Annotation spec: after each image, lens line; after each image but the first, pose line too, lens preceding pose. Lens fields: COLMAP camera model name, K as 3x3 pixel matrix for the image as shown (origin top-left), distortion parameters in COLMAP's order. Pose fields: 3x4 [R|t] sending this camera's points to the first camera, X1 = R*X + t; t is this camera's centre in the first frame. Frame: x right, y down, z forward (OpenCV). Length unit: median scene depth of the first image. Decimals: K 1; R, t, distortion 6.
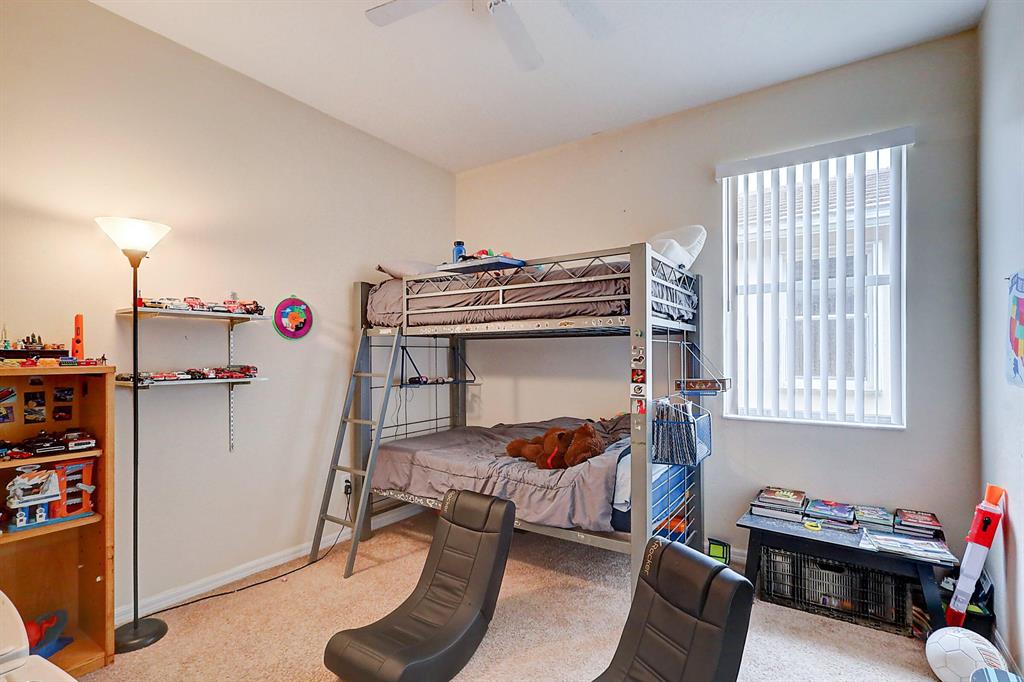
lens RADIAL K [[484.4, 0, 506.9], [0, 484.4, 335.0], [0, 0, 1]] dist [0.001838, 0.000634]
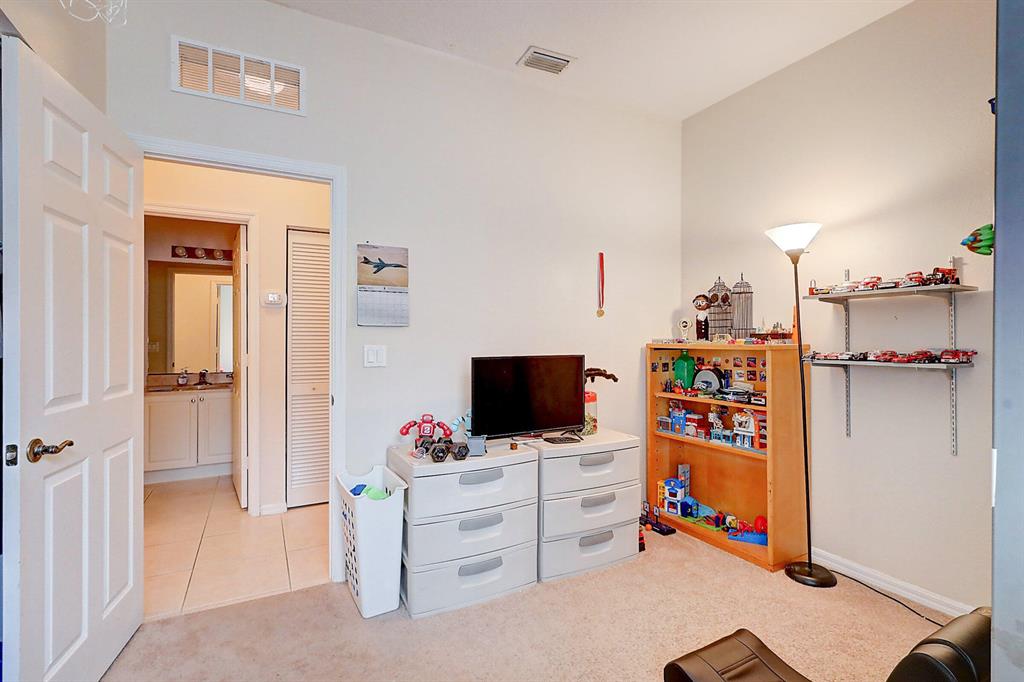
lens RADIAL K [[484.4, 0, 506.9], [0, 484.4, 335.0], [0, 0, 1]] dist [0.001838, 0.000634]
pose [[-0.477520, -0.008408, -0.878581, 0.627828], [0.037849, 0.998829, -0.030130, 0.045932], [0.877805, -0.047642, -0.476642, 0.937396]]
